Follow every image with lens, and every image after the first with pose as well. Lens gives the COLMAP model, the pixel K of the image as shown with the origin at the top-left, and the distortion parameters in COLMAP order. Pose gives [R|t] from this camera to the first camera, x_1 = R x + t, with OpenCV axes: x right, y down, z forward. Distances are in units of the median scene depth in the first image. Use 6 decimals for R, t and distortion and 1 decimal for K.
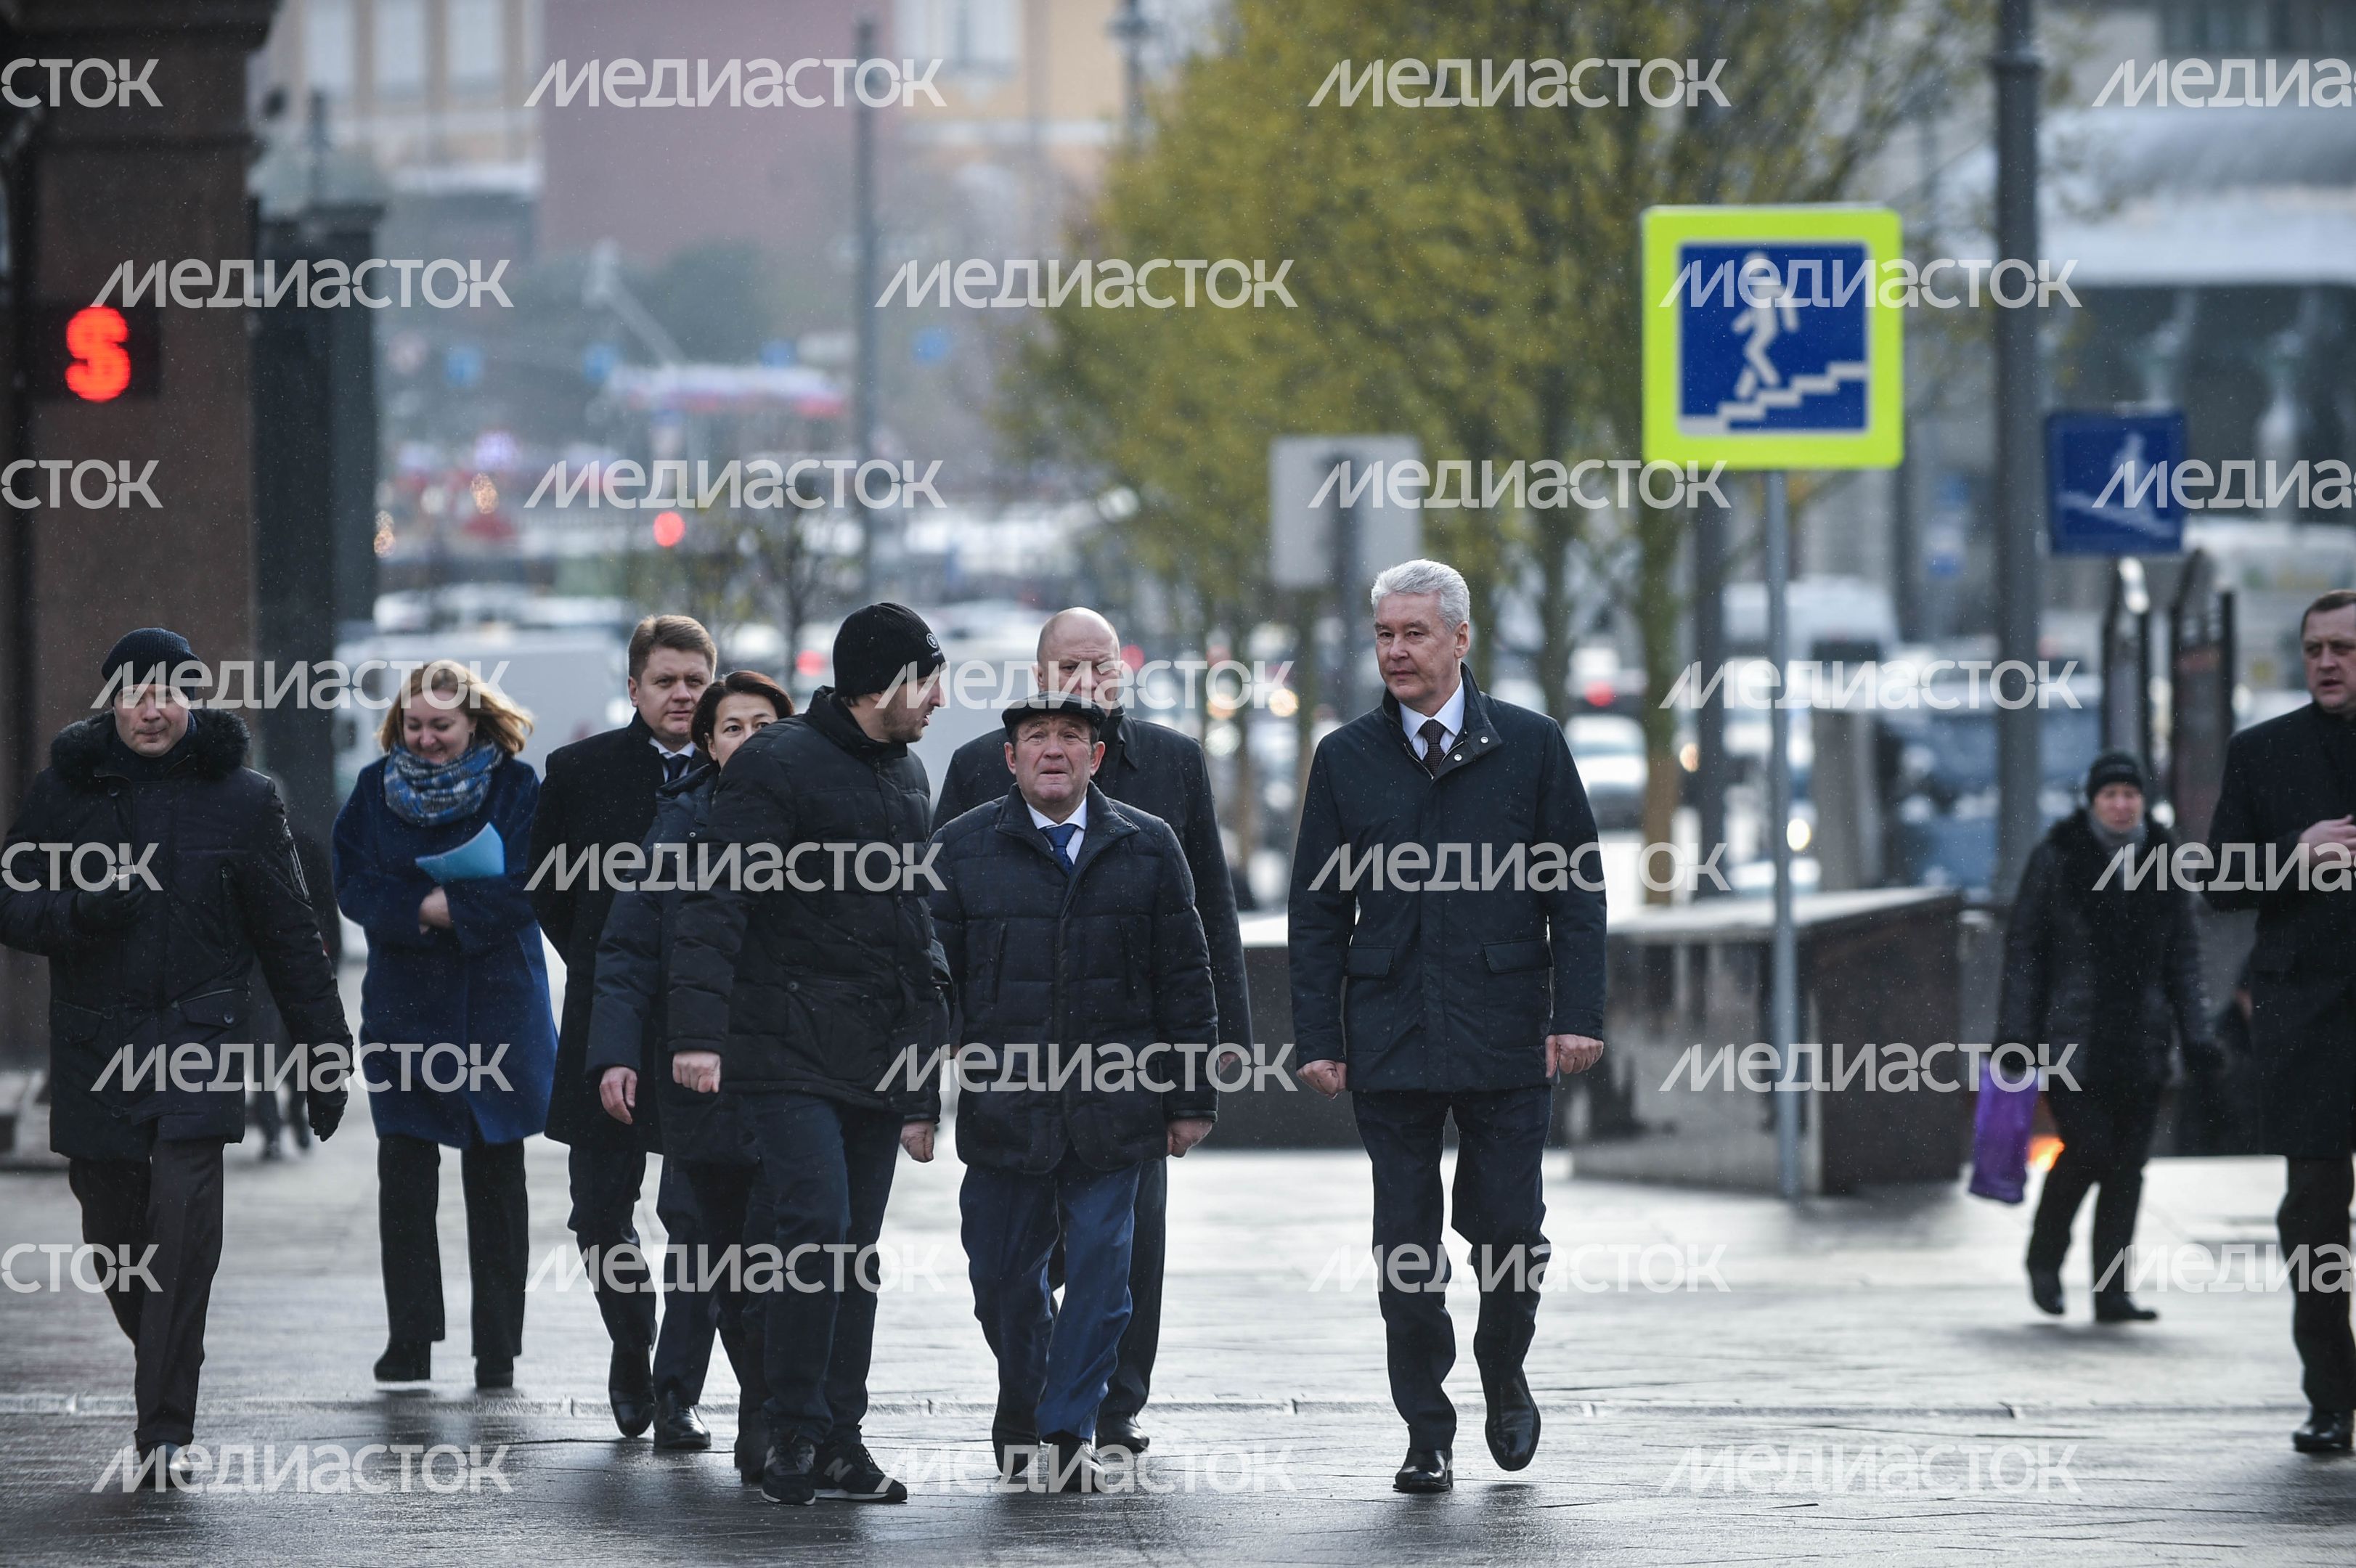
lens RADIAL K [[16132.6, 0, 1178.0], [0, 16132.6, 784.0], [0, 0, 1]] dist [0.194744, 5.034798]
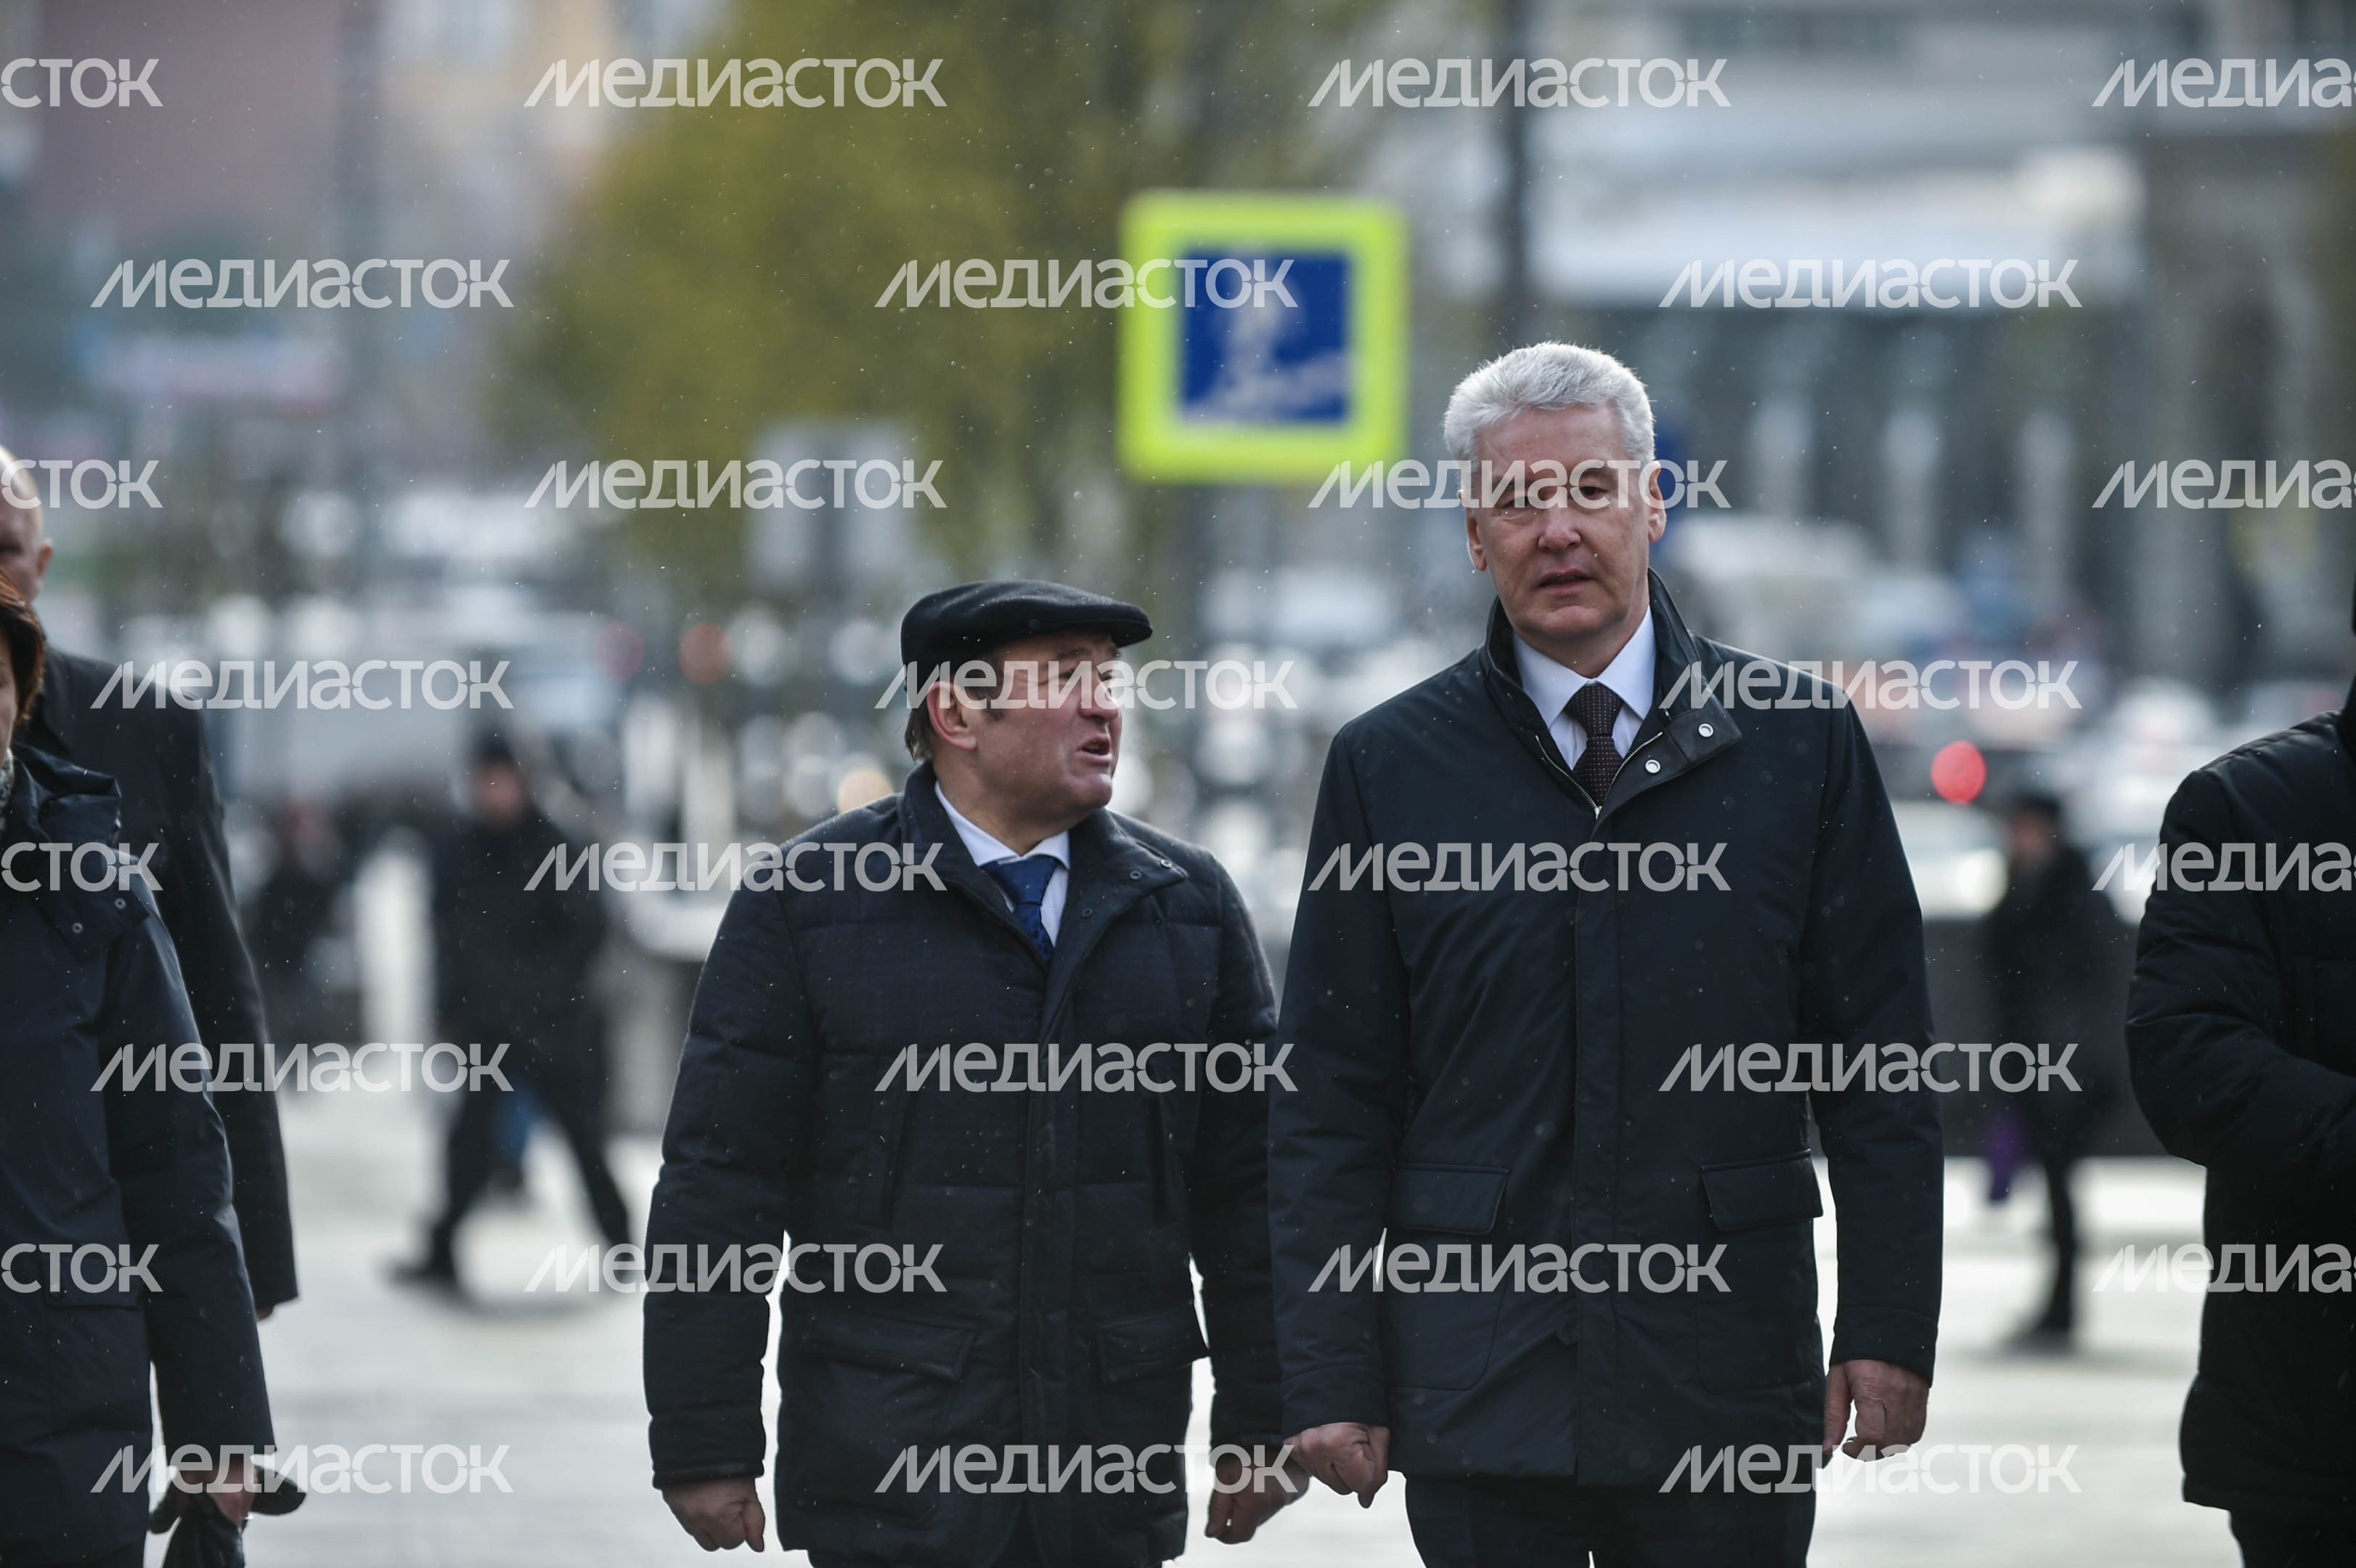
lens RADIAL K [[13753.8, 0, 1178.0], [0, 13753.8, 784.0], [0, 0, 1]] dist [0.494483, 11.463591]
pose [[0.998806, 0.021573, 0.043826, -0.005282], [-0.021596, 0.999767, 0.000049, 0.000058], [-0.043815, -0.000995, 0.999039, 0.152965]]
